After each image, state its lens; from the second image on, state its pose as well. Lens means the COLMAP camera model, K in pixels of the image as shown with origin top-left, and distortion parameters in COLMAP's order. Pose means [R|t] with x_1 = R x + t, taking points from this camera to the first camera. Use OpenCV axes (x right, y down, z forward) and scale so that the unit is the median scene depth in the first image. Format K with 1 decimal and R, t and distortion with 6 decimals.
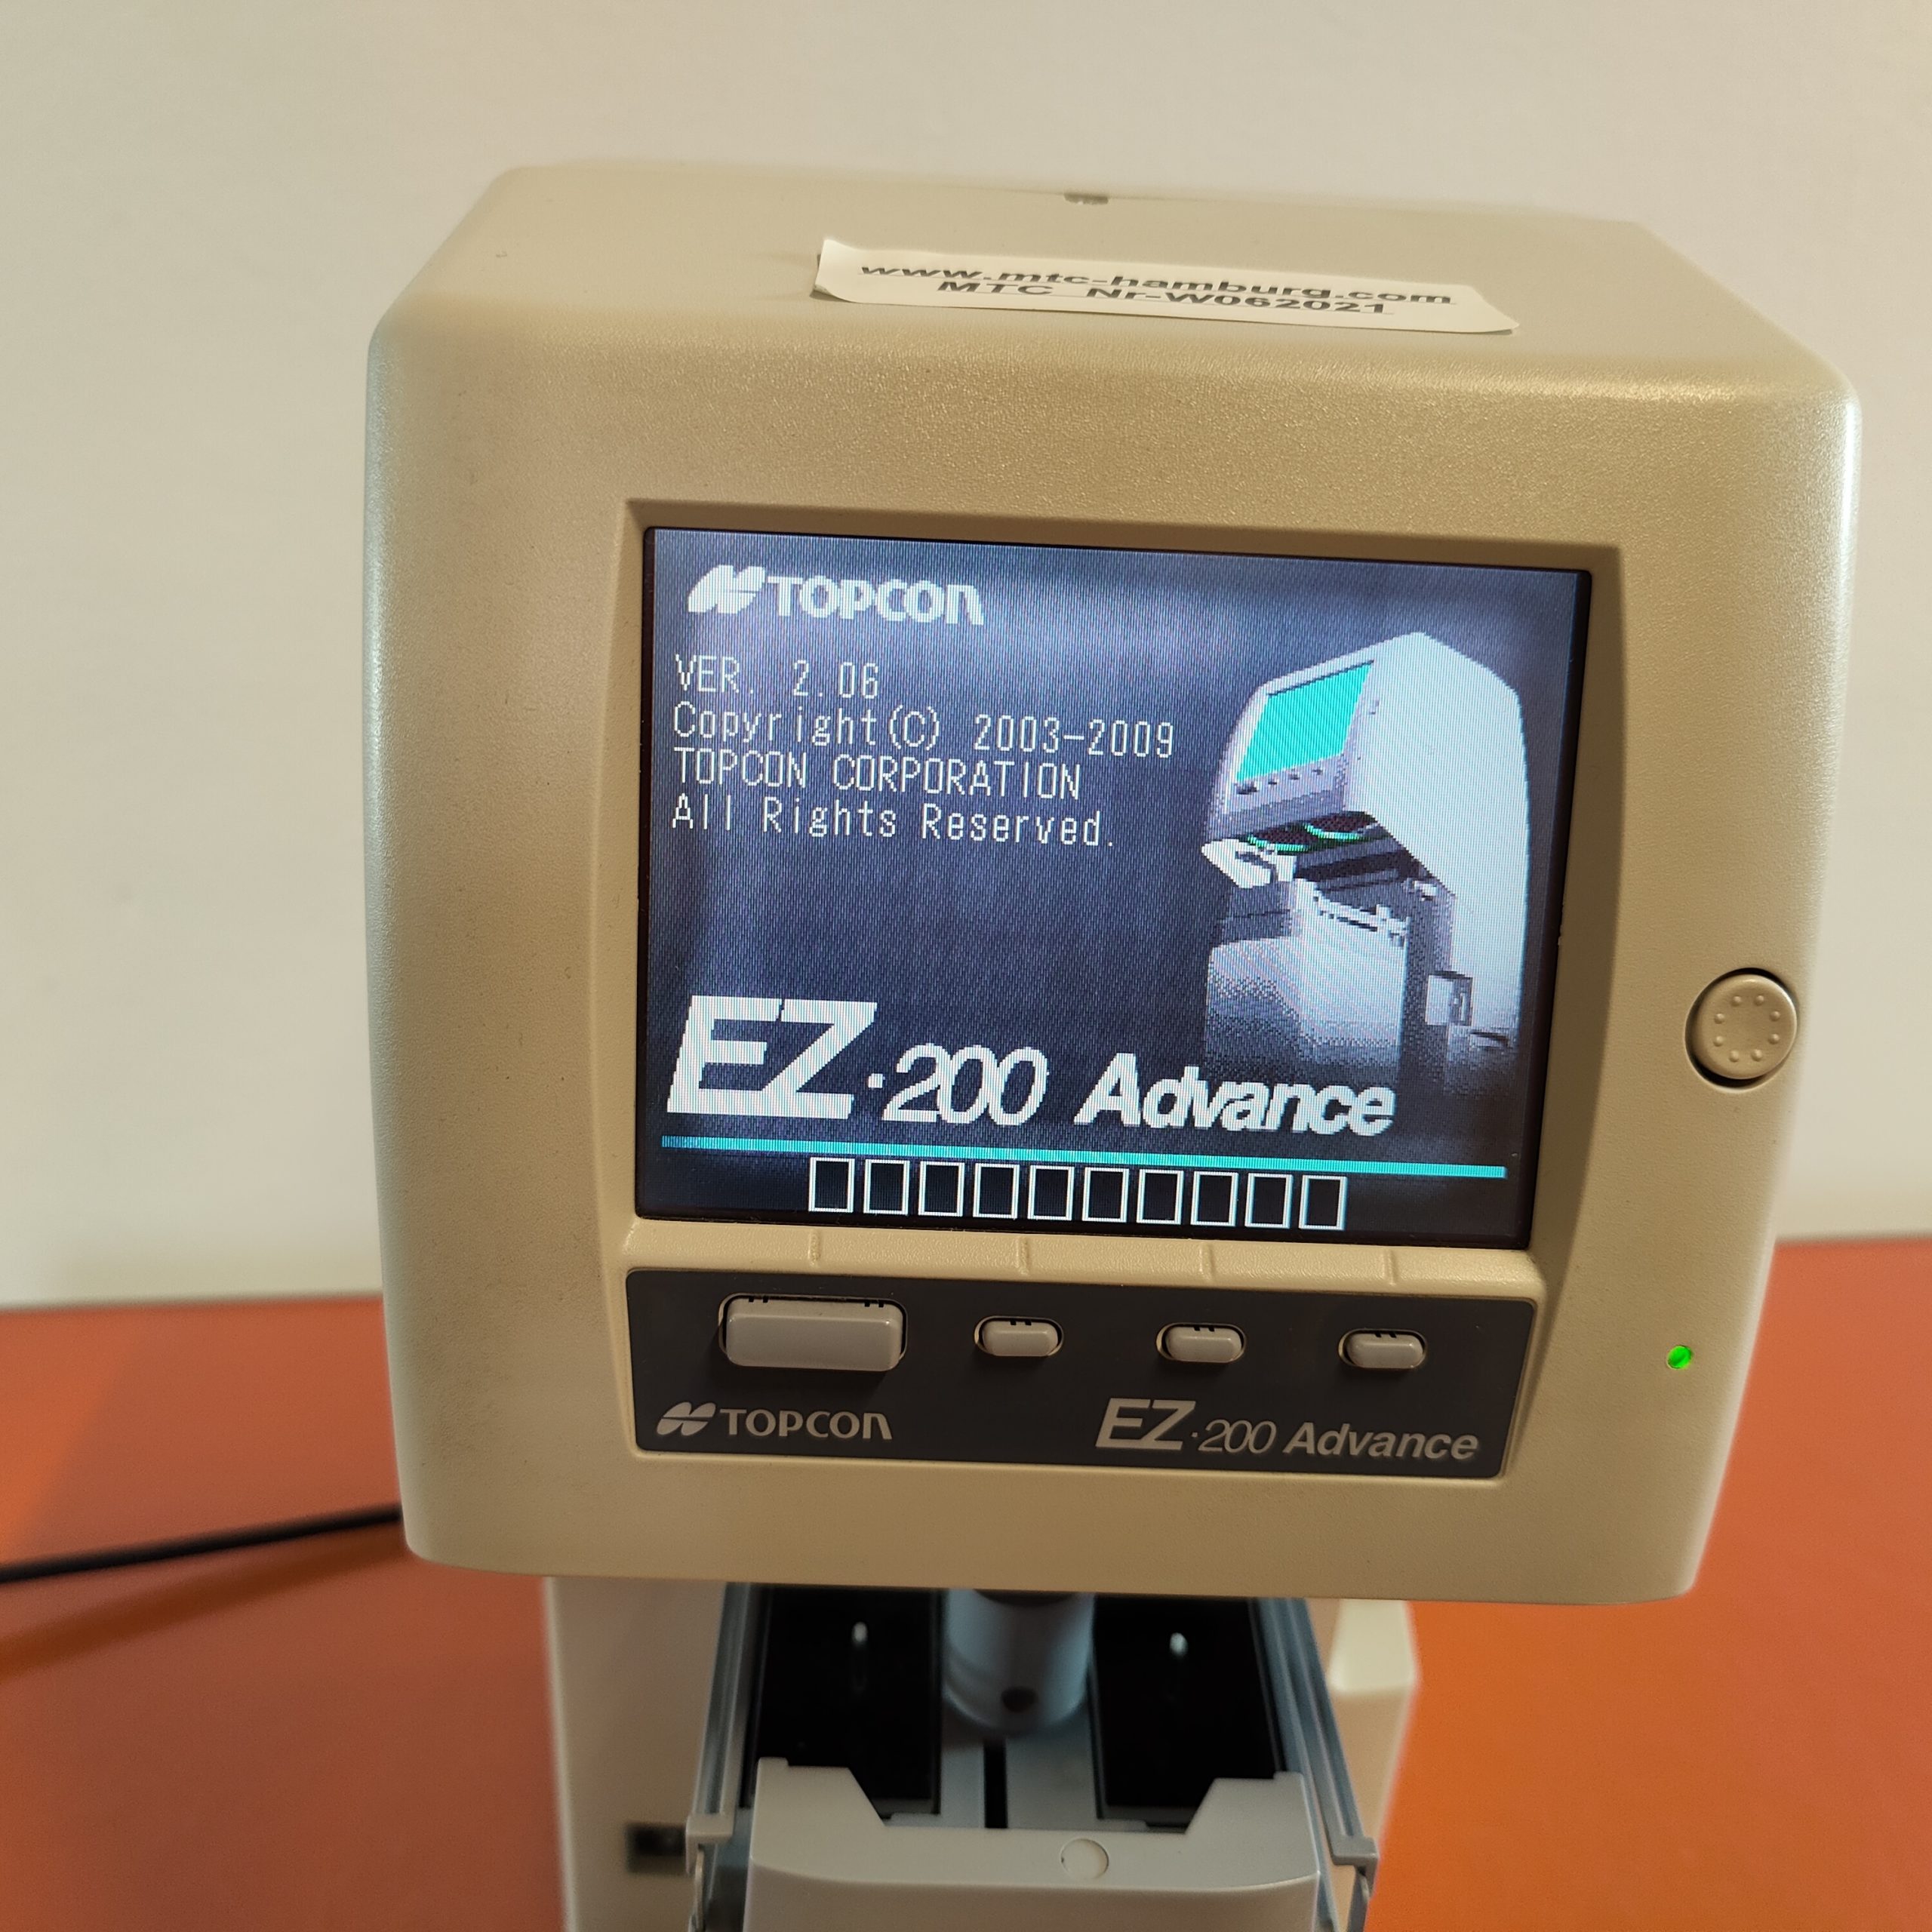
lens RADIAL K [[2011.5, 0, 974.6], [0, 2011.5, 964.1], [0, 0, 1]] dist [-0.013962, 0.000000]
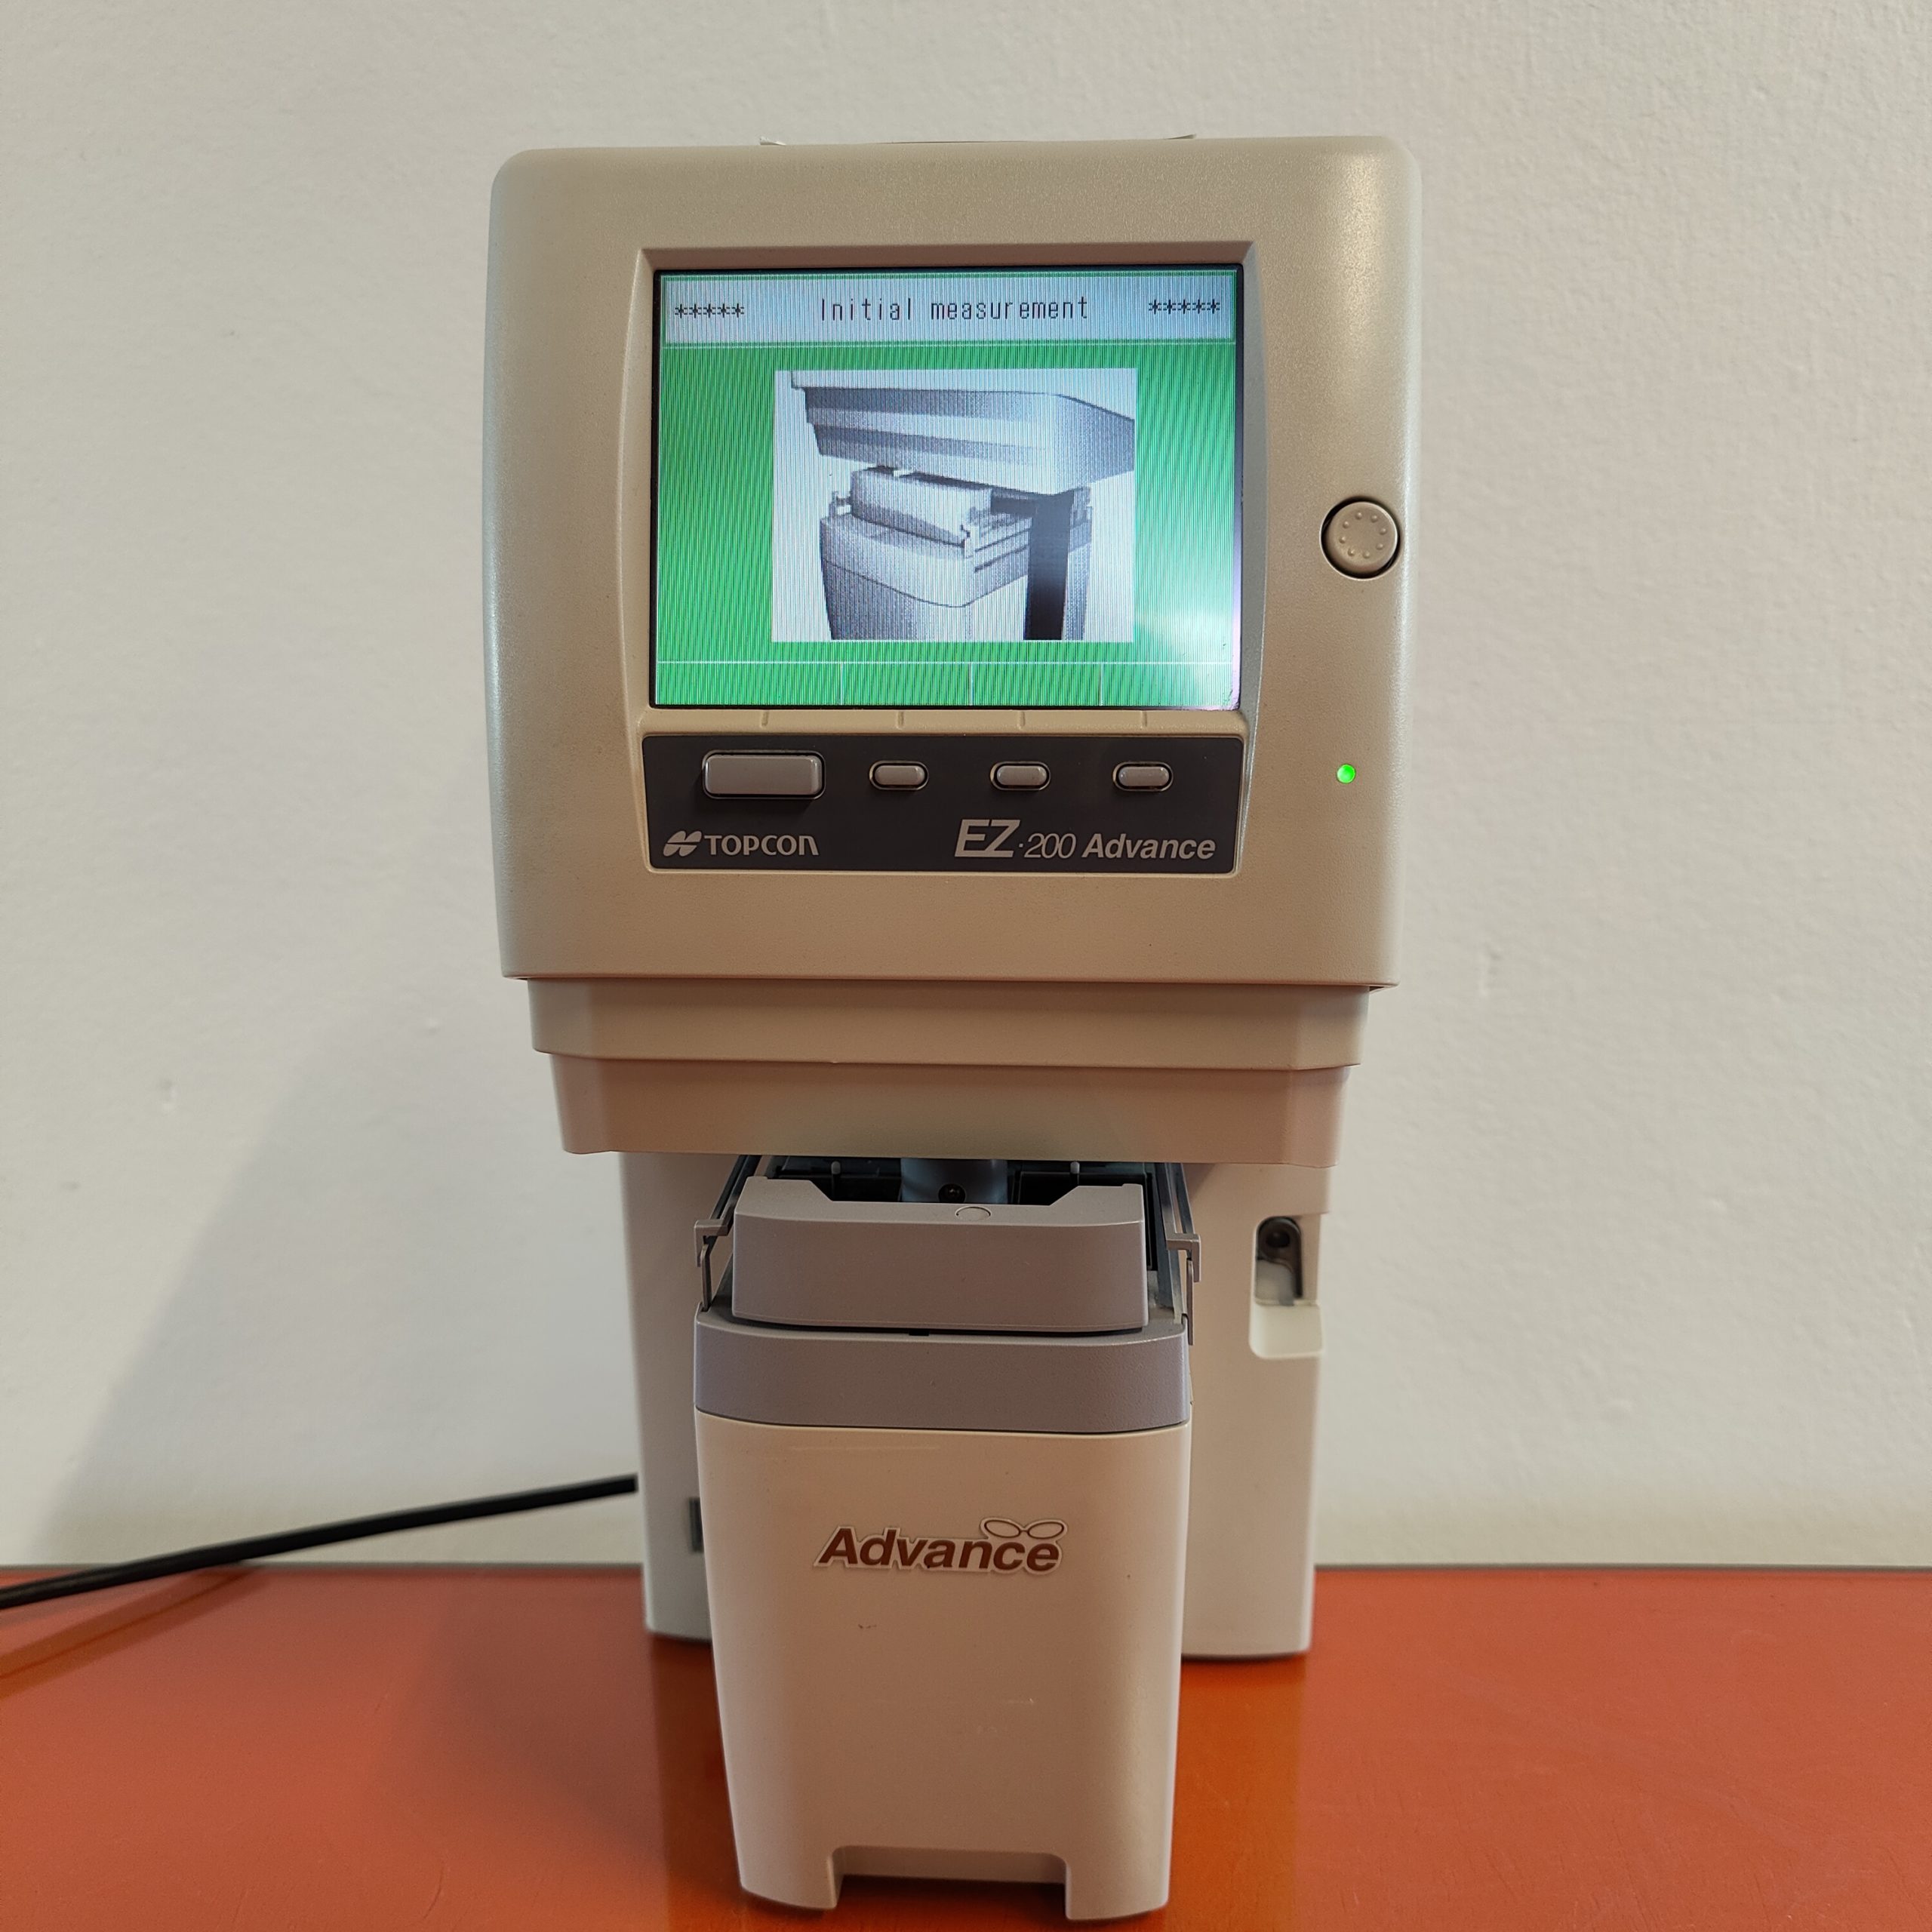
lens RADIAL K [[2011.5, 0, 948.4], [0, 2011.5, 985.1], [0, 0, 1]] dist [-0.013962, 0.000000]
pose [[0.995550, -0.033292, -0.088159, 0.184572], [0.016797, 0.983227, -0.181613, 0.607272], [0.092727, 0.179324, 0.979410, -0.441100]]
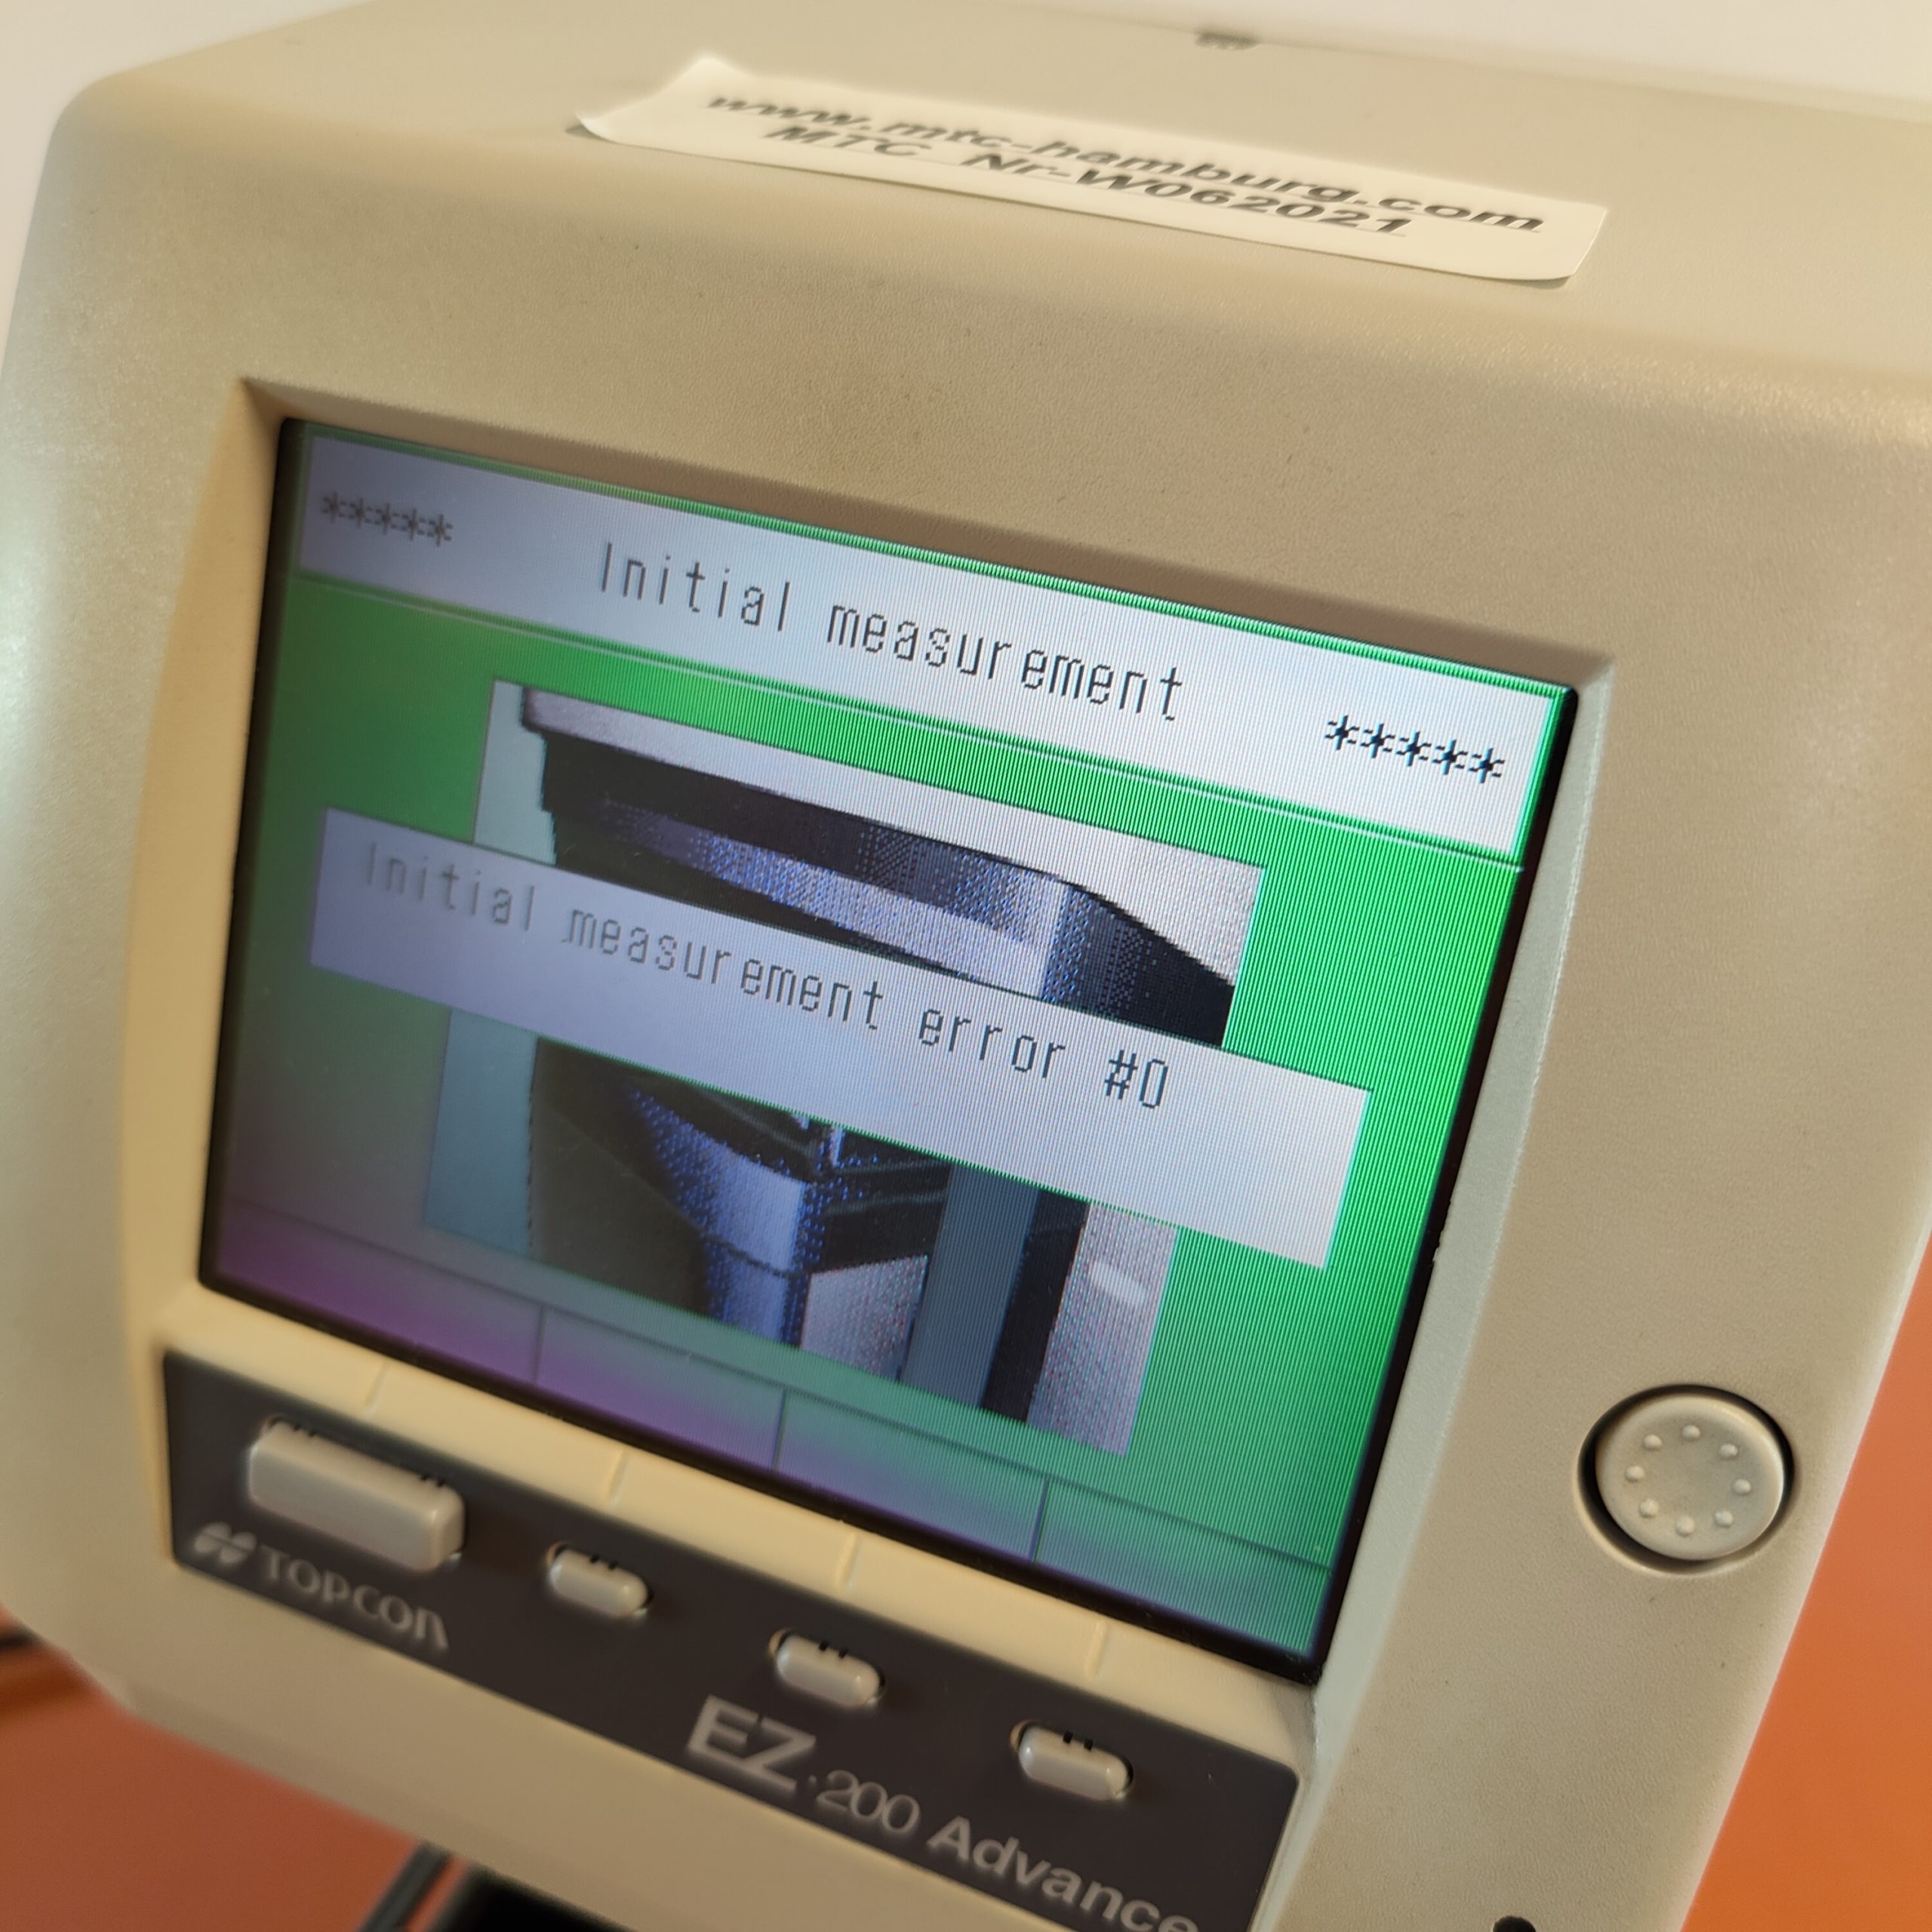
lens RADIAL K [[2011.5, 0, 942.6], [0, 2011.5, 932.2], [0, 0, 1]] dist [-0.013962, 0.000000]
pose [[0.928470, 0.210964, -0.305676, 0.308595], [-0.198611, 0.977478, 0.071343, -0.121225], [0.313843, -0.005529, 0.949459, 0.340463]]
